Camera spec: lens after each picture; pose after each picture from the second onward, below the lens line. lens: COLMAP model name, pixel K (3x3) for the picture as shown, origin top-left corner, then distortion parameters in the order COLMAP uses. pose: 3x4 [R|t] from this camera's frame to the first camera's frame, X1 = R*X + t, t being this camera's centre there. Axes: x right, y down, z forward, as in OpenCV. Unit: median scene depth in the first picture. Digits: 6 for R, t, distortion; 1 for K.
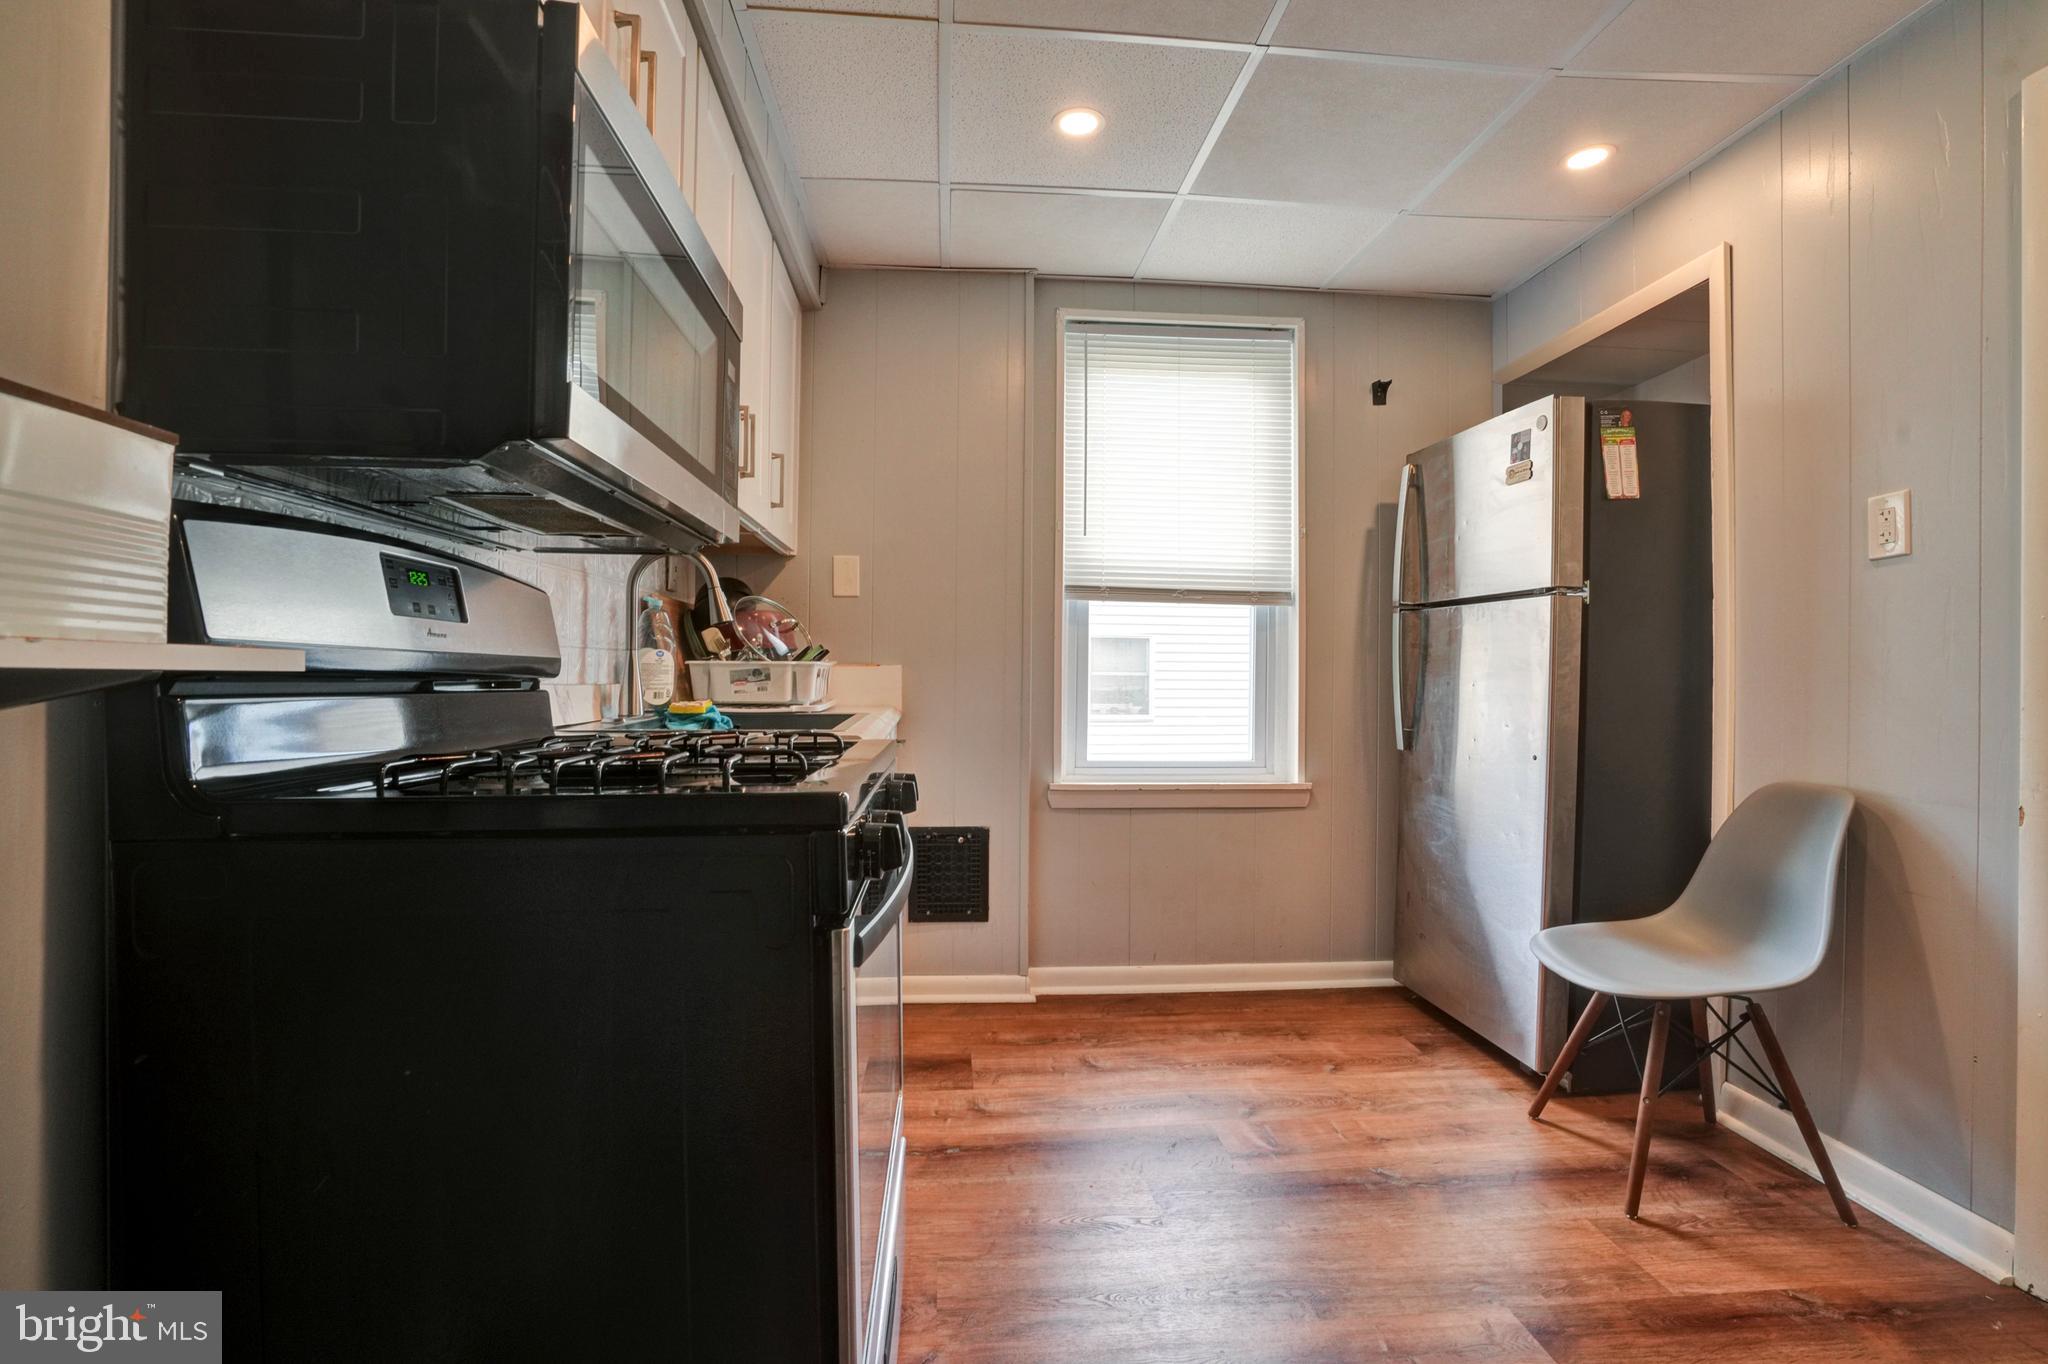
lens RADIAL K [[950.9, 0, 1020.5], [0, 950.9, 676.3], [0, 0, 1]] dist [-0.049541, 0.018262]
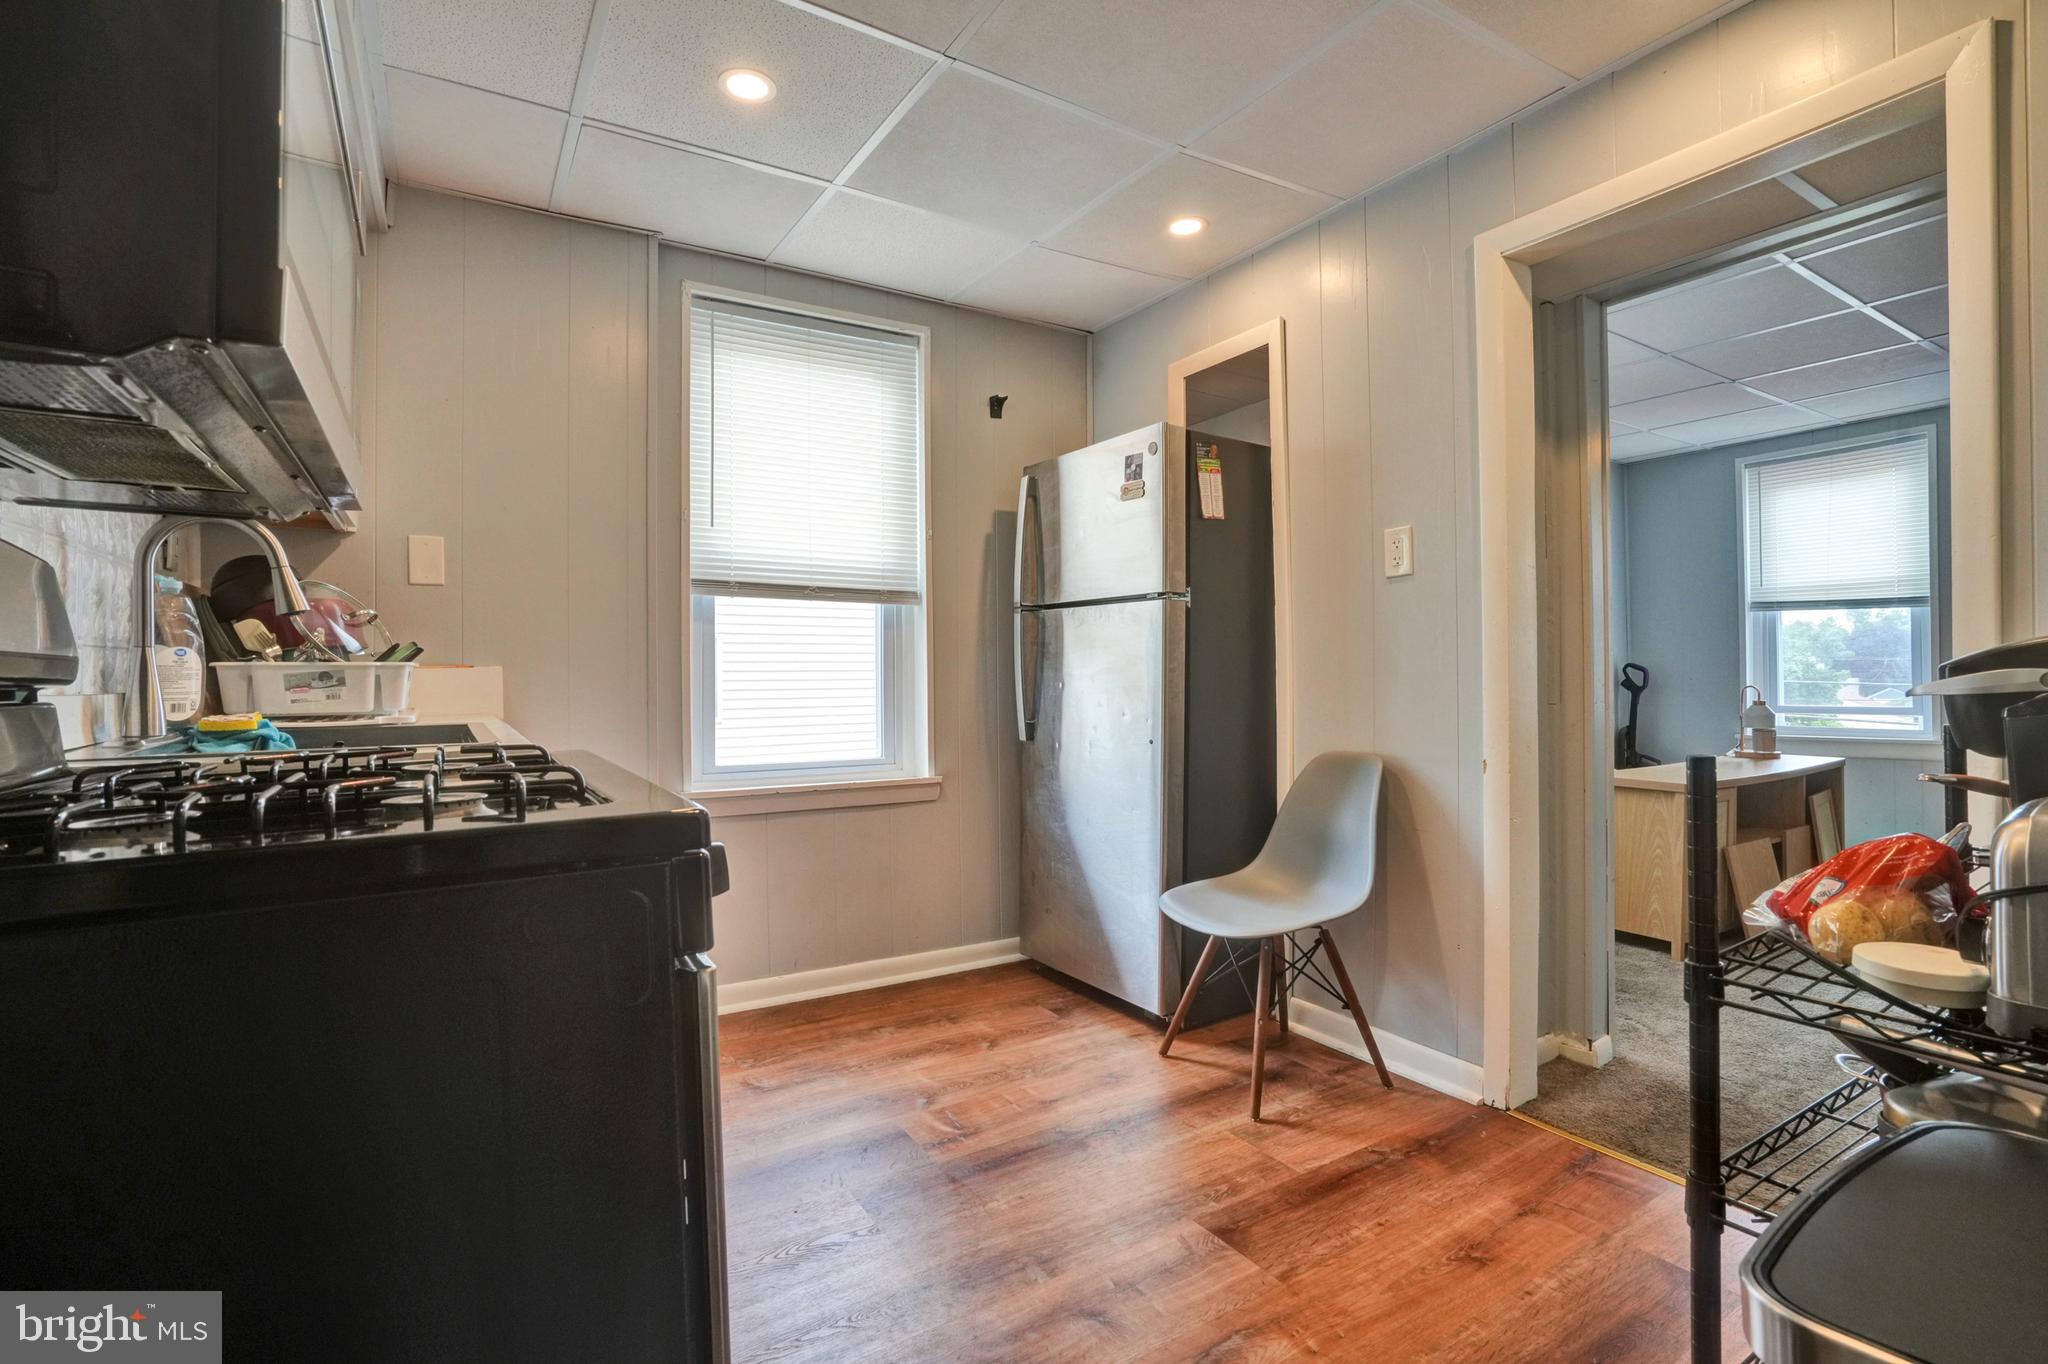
lens RADIAL K [[950.9, 0, 1036.6], [0, 950.9, 674.5], [0, 0, 1]] dist [-0.049541, 0.018262]
pose [[0.888596, -0.013136, 0.458503, -0.106495], [0.014323, 0.999897, 0.000888, 0.002319], [-0.458467, 0.005779, 0.888693, 0.035519]]
